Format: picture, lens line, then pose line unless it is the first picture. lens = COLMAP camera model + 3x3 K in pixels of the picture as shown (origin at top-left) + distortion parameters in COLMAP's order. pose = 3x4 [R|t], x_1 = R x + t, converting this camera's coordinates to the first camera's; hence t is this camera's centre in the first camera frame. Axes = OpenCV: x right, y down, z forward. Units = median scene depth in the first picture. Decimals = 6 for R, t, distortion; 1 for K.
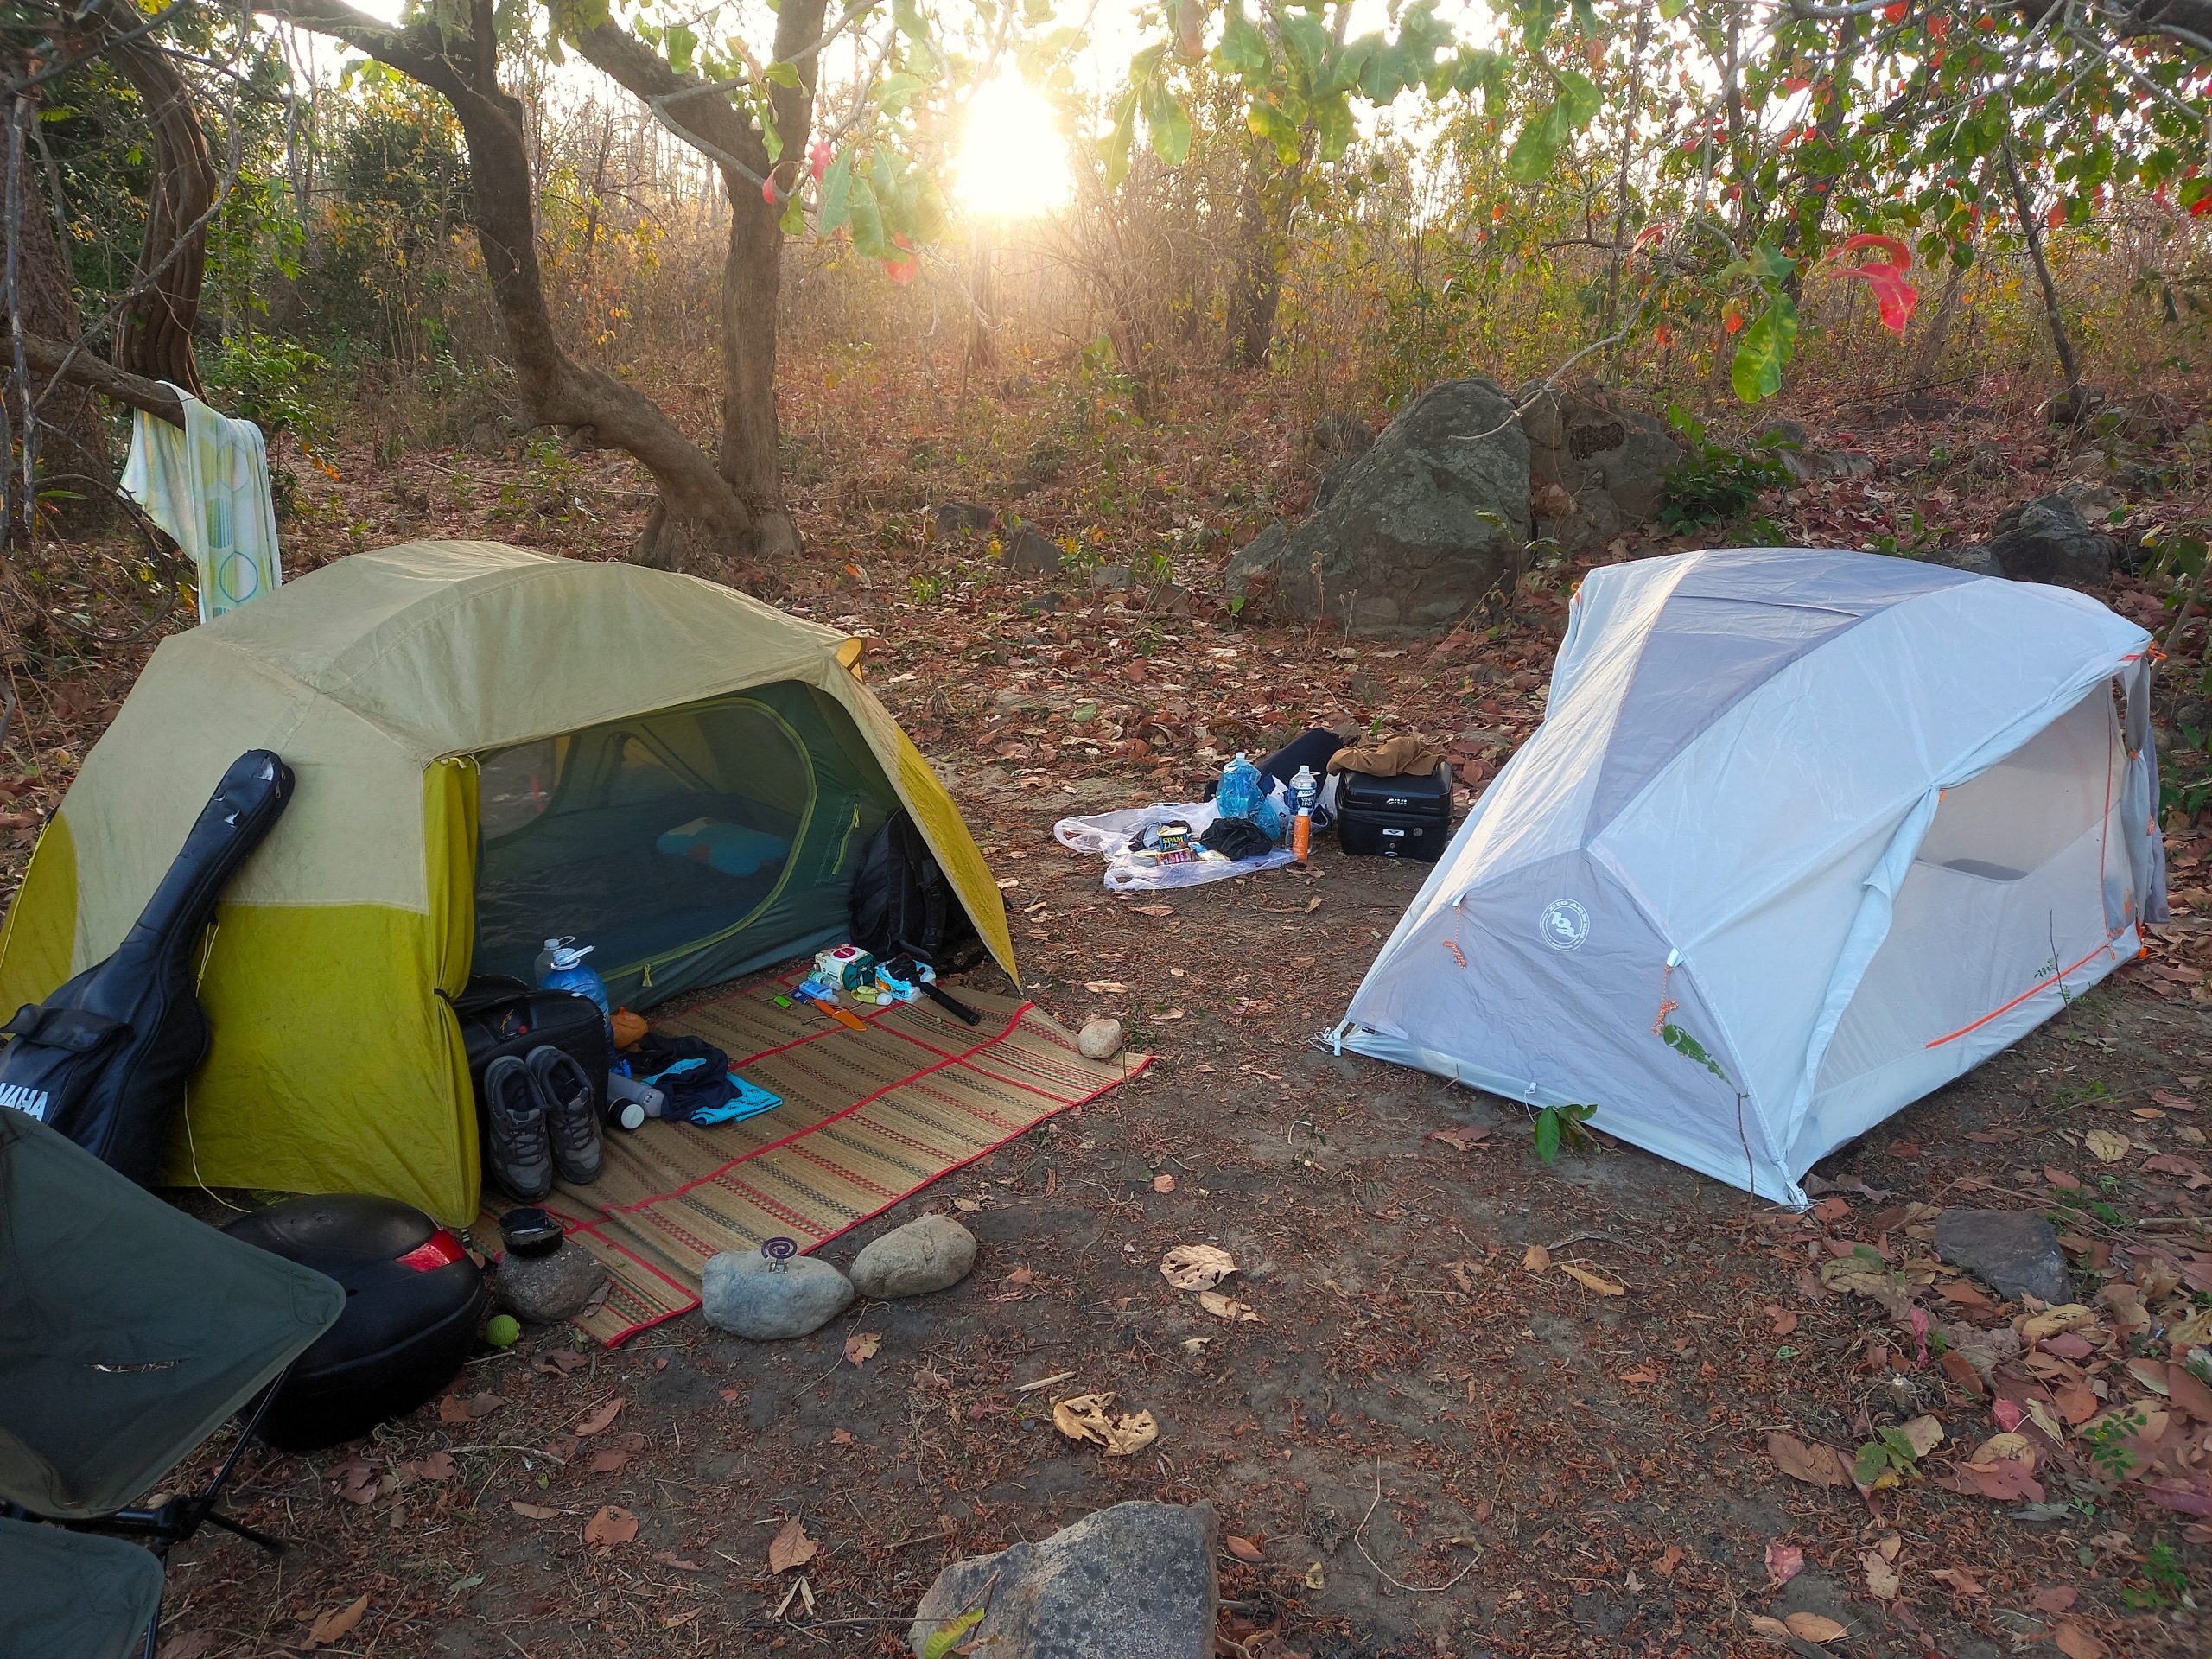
lens RADIAL K [[1602.5, 0, 1109.0], [0, 1602.5, 824.6], [0, 0, 1]] dist [0.085414, -0.078233]
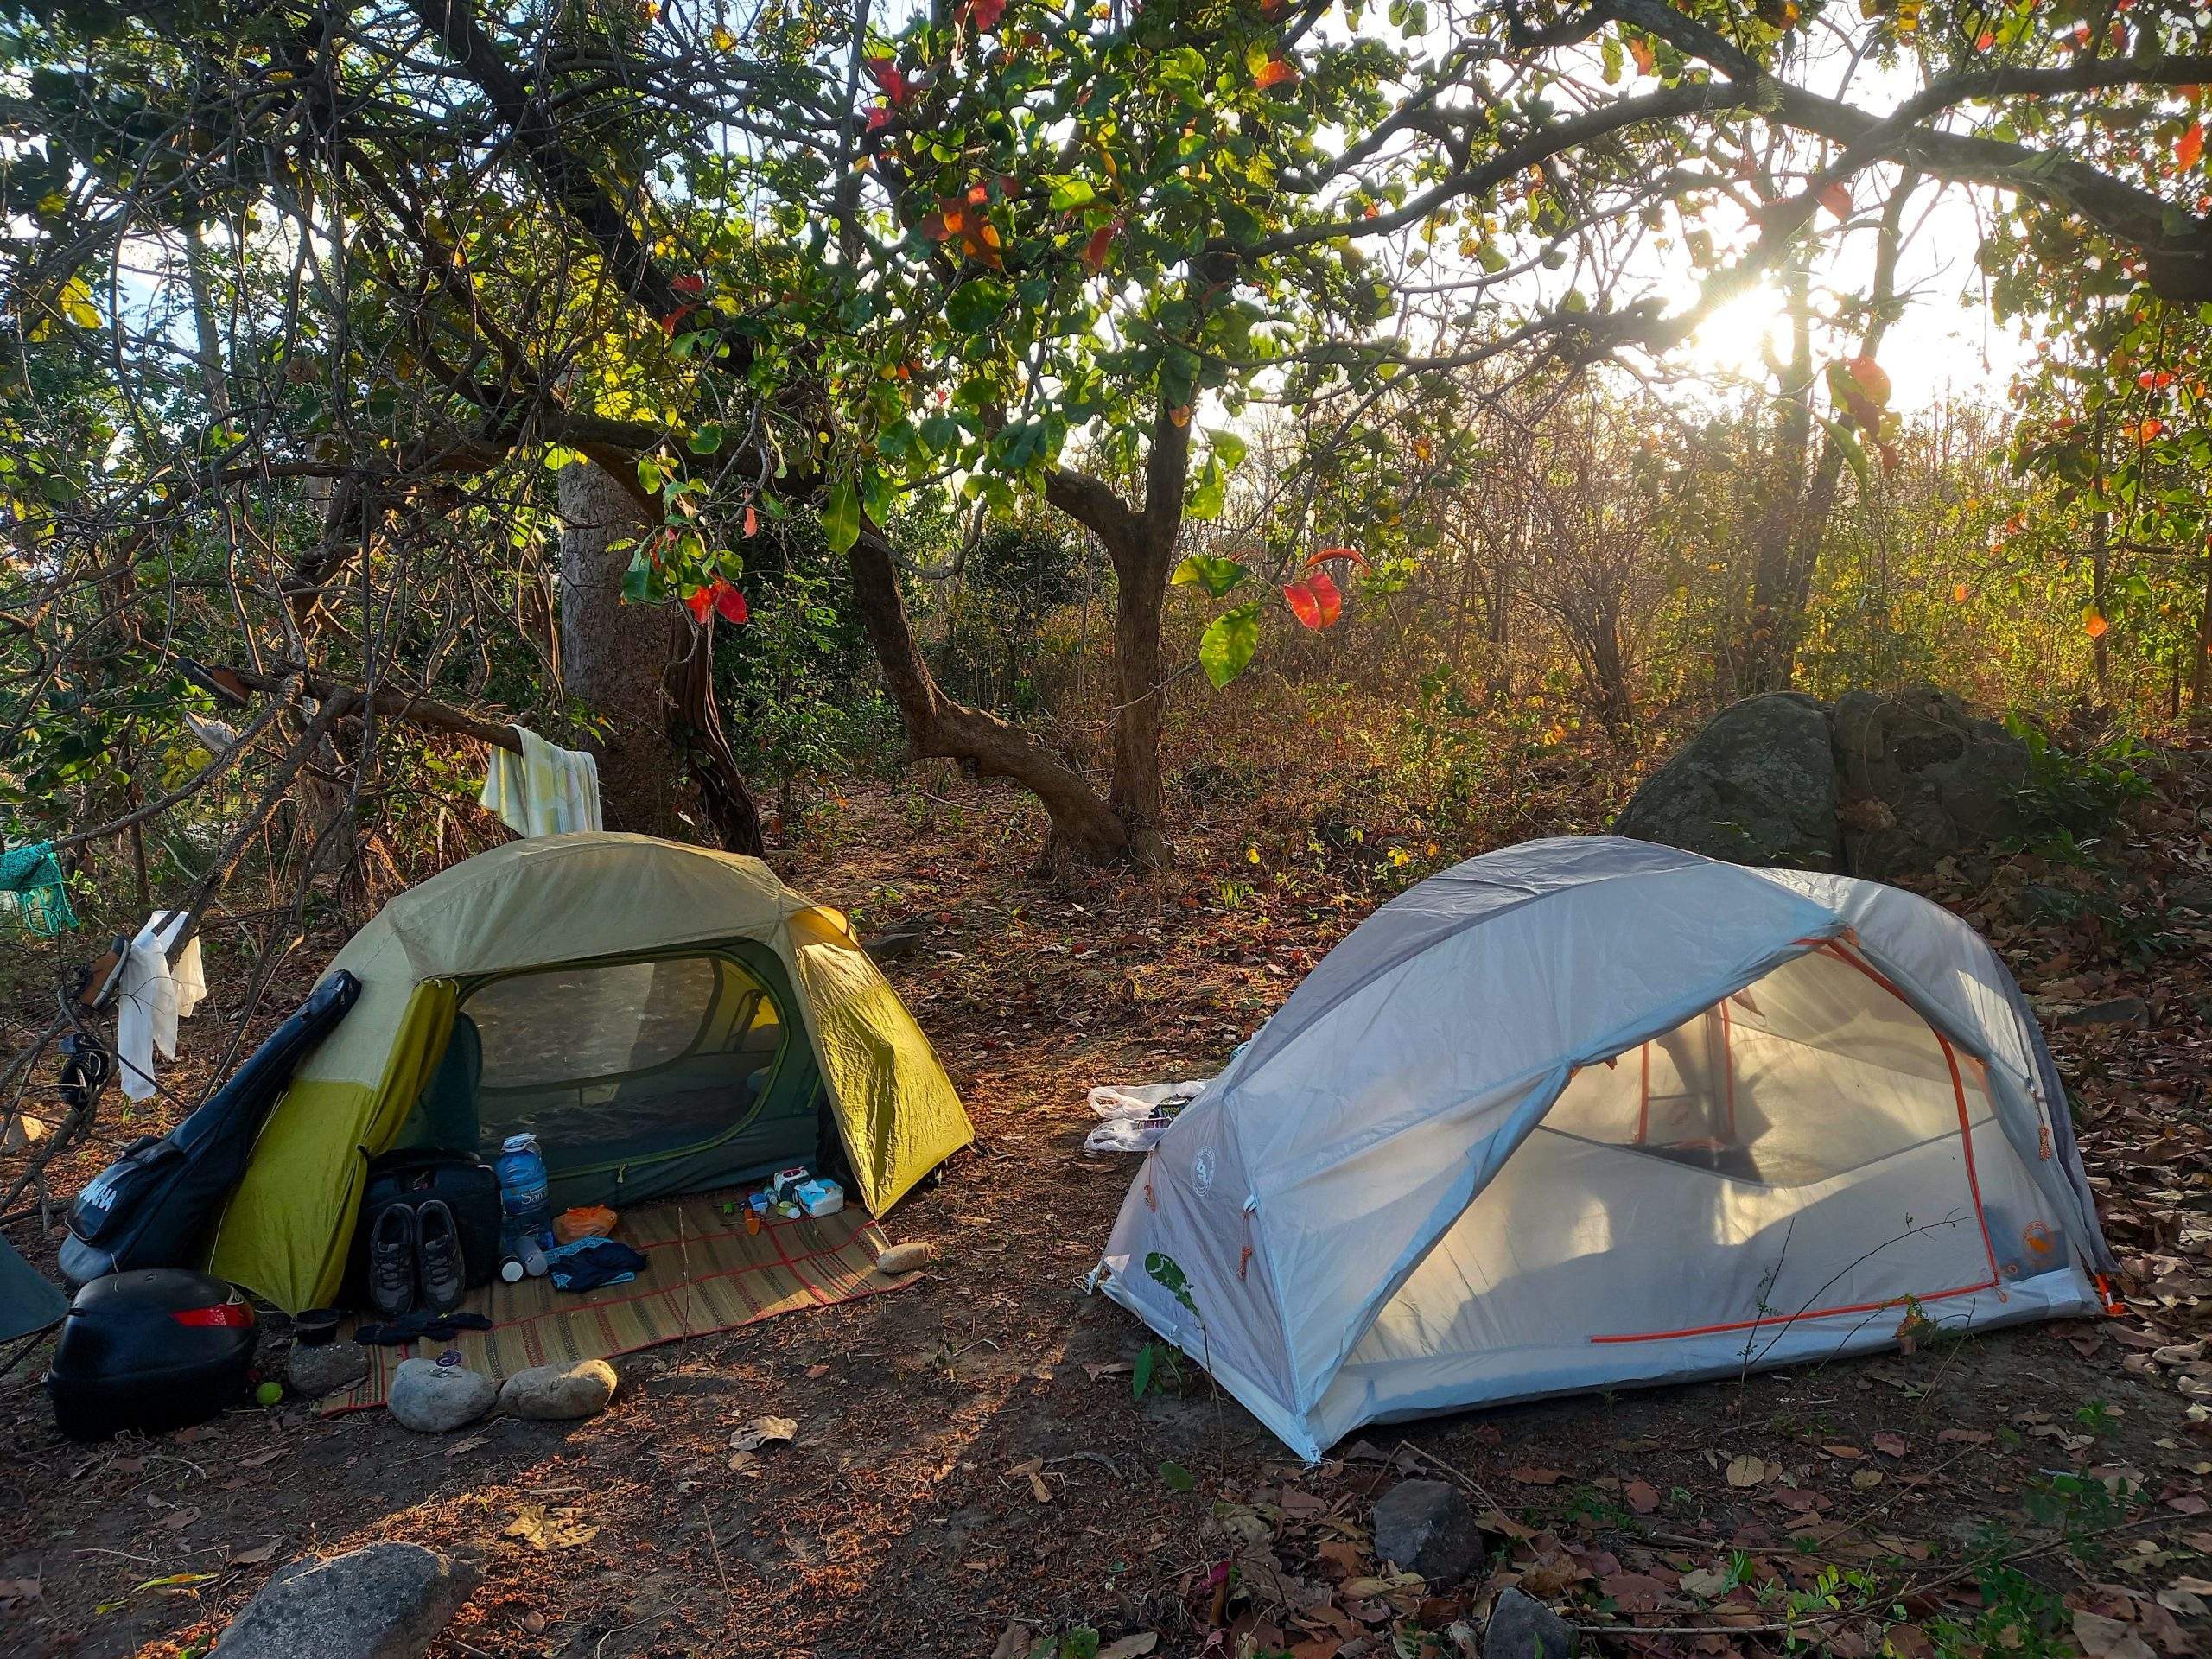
lens RADIAL K [[1602.5, 0, 1109.0], [0, 1602.5, 824.6], [0, 0, 1]] dist [0.085414, -0.078233]
pose [[0.921010, 0.001189, -0.389538, 0.620171], [-0.080476, 0.979003, -0.187286, 0.041074], [0.381136, 0.203841, 0.901767, -0.025907]]
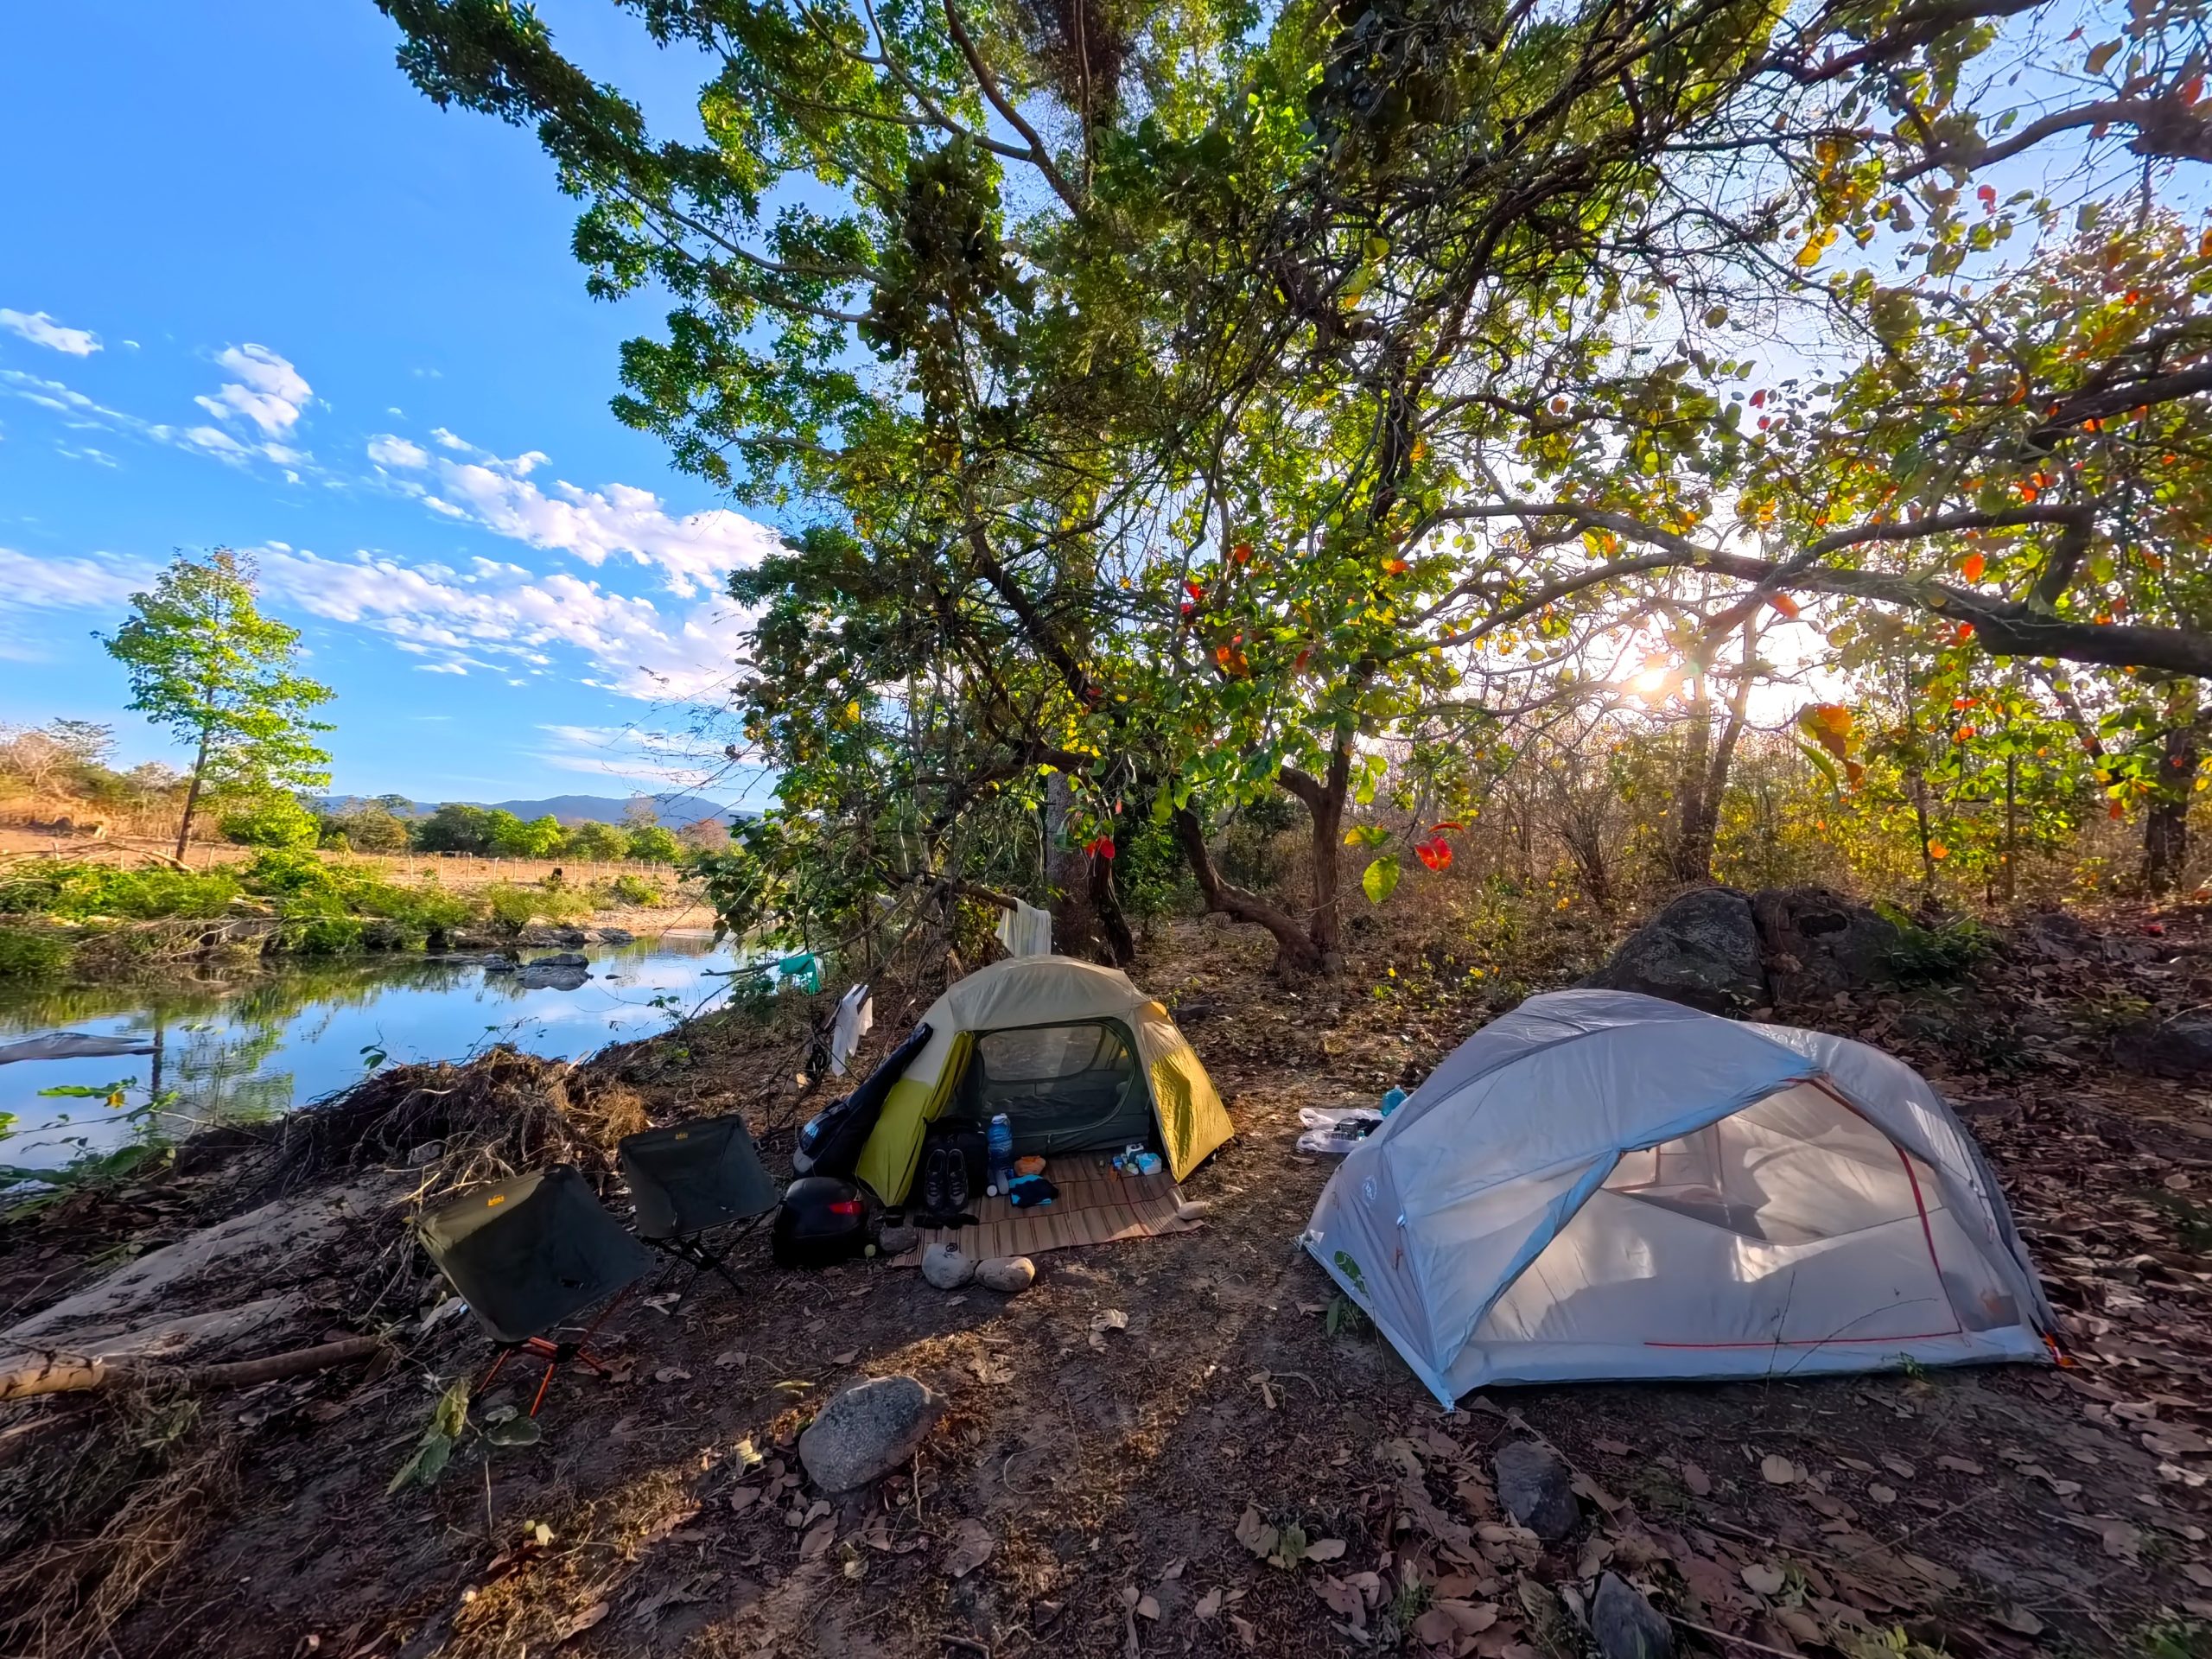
lens RADIAL K [[772.9, 0, 1103.3], [0, 772.9, 828.6], [0, 0, 1]] dist [0.001916, -0.002125]
pose [[0.790479, -0.057027, -0.609828, 0.573591], [-0.153615, 0.945374, -0.287526, -0.024249], [0.592912, 0.320962, 0.738538, 0.073739]]
